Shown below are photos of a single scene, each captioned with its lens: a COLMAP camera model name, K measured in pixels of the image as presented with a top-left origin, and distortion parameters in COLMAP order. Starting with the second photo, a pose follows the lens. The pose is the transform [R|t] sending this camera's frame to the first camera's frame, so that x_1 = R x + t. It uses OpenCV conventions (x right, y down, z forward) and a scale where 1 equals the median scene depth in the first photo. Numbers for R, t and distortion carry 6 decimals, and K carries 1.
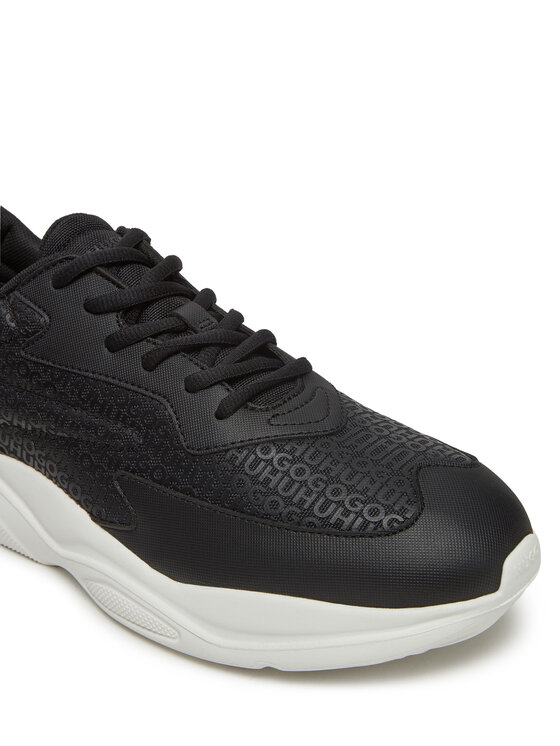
lens RADIAL K [[947.9, 0, 279.0], [0, 947.9, 372.6], [0, 0, 1]] dist [0.029152, 0.000000]
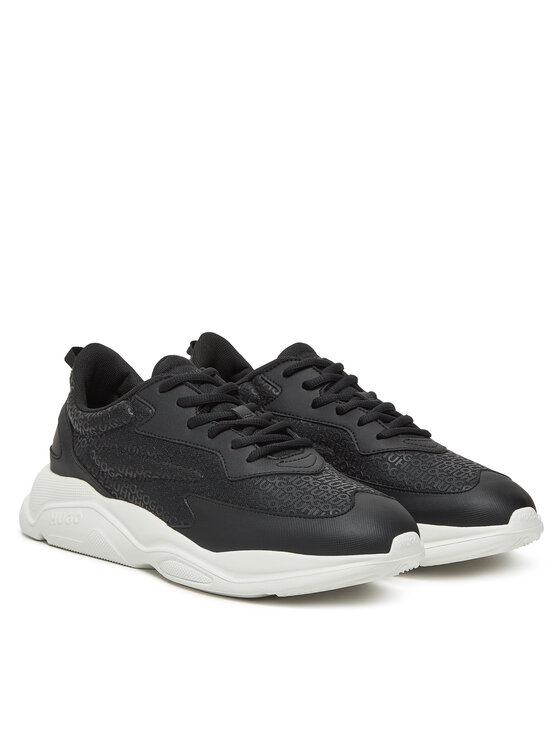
lens RADIAL K [[1462.9, 0, 280.1], [0, 1462.9, 373.0], [0, 0, 1]] dist [-0.006735, 0.000000]
pose [[0.990757, 0.062671, -0.120301, 0.285213], [-0.090671, 0.965601, -0.243708, 0.503672], [0.100889, 0.252363, 0.962359, -1.494846]]
